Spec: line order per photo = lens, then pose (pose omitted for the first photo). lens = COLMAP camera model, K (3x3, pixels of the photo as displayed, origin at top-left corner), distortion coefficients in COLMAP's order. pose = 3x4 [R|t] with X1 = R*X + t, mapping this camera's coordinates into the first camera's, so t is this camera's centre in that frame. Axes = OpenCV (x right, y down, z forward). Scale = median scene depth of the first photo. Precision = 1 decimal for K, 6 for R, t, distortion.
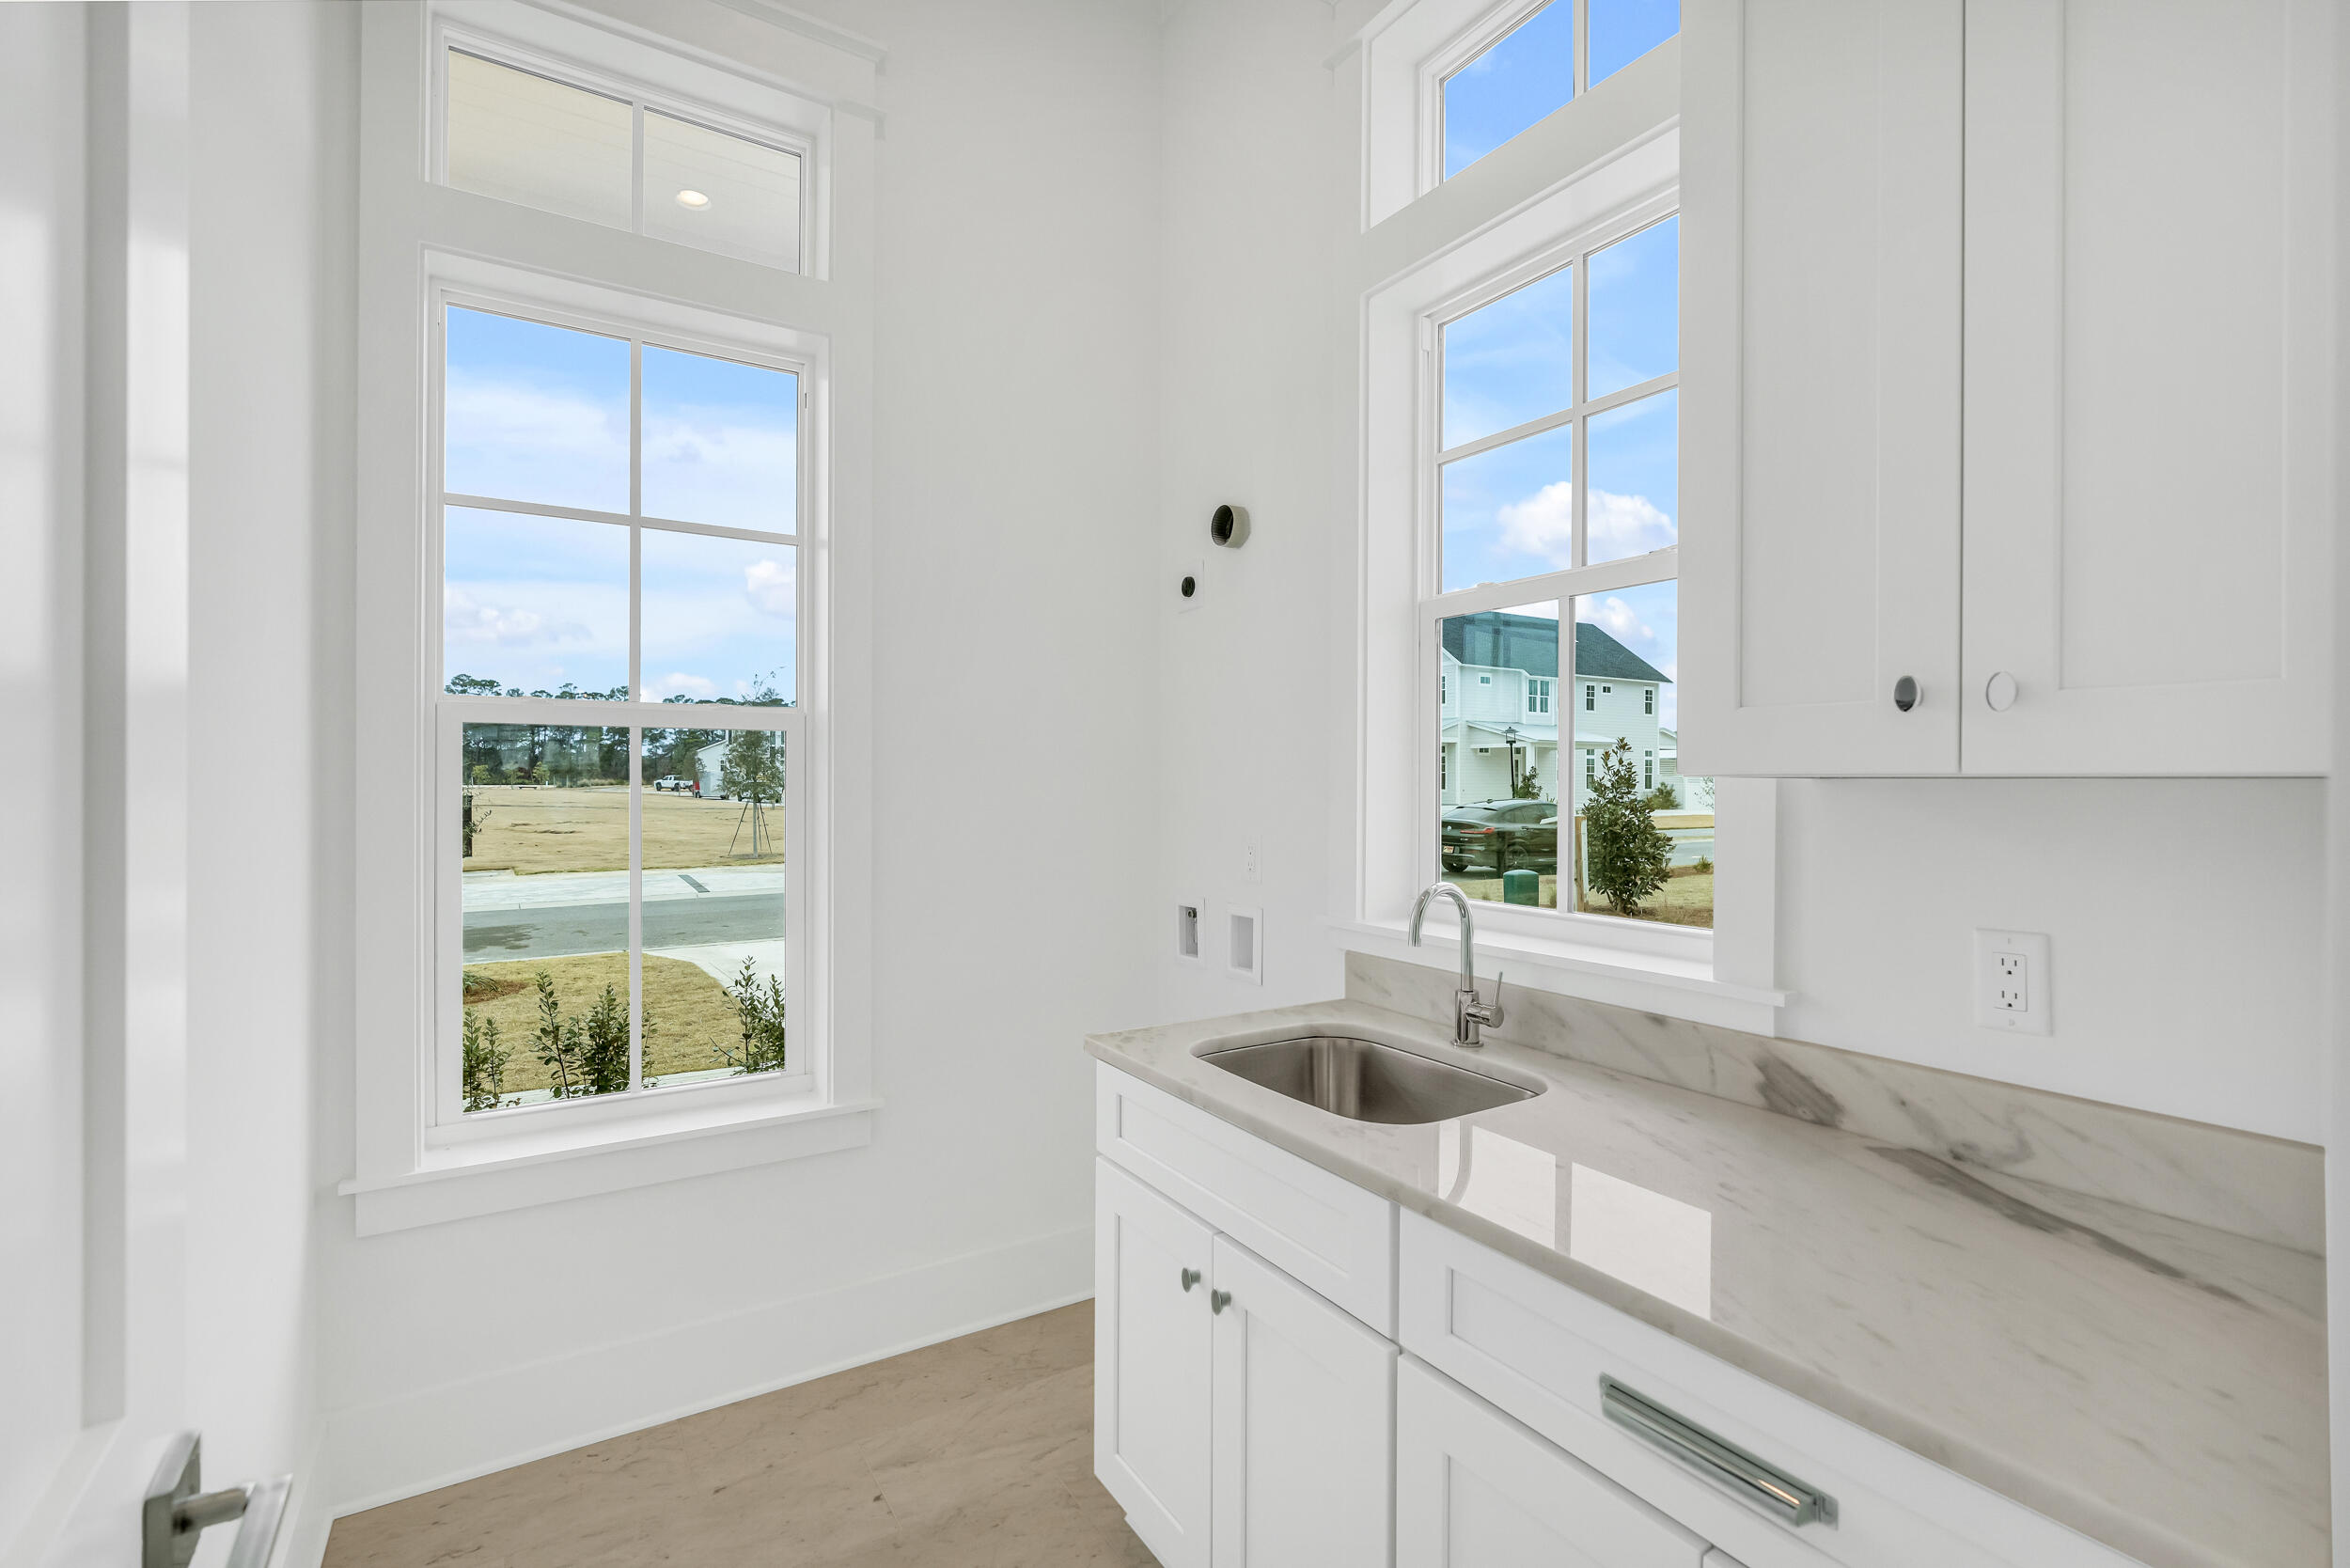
lens RADIAL K [[1066.0, 0, 1184.1], [0, 1066.0, 779.9], [0, 0, 1]] dist [-0.011237, 0.004071]
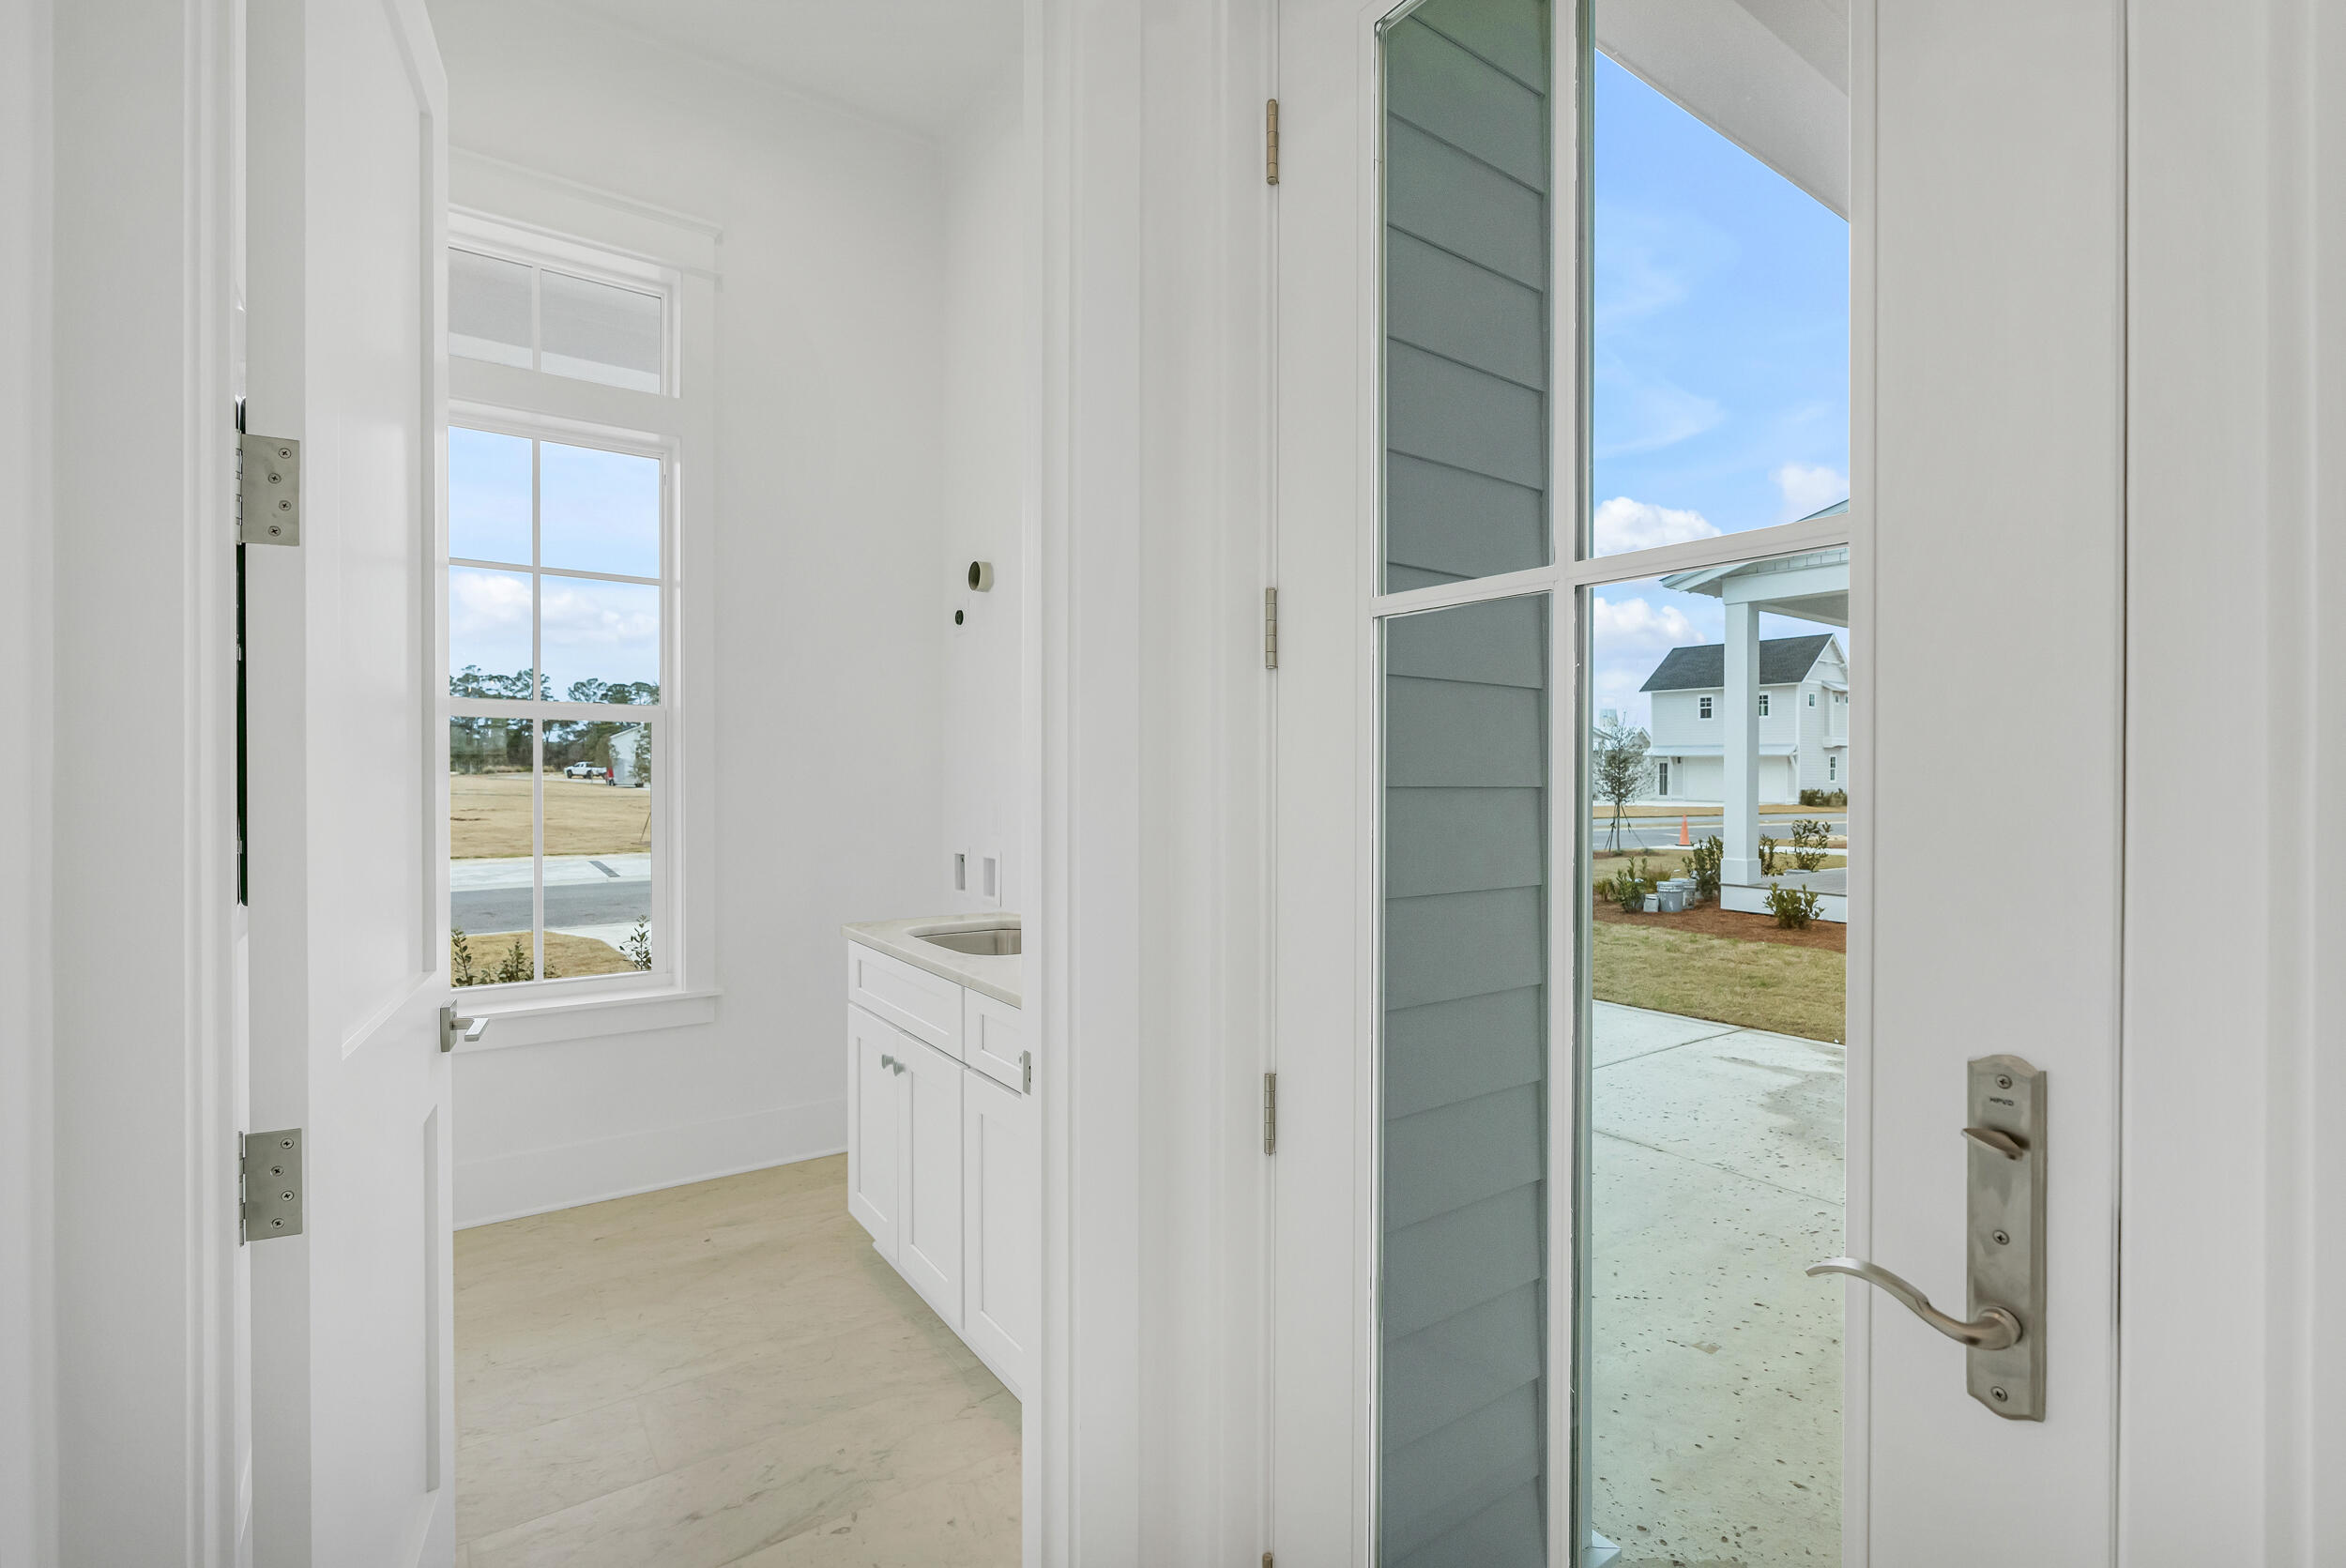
lens RADIAL K [[1064.2, 0, 1179.3], [0, 1064.2, 780.3], [0, 0, 1]] dist [-0.011237, 0.004071]
pose [[0.998000, 0.000928, 0.063212, 0.101228], [-0.001683, 0.999928, 0.011891, 0.004854], [-0.063197, -0.011974, 0.997929, -0.189029]]
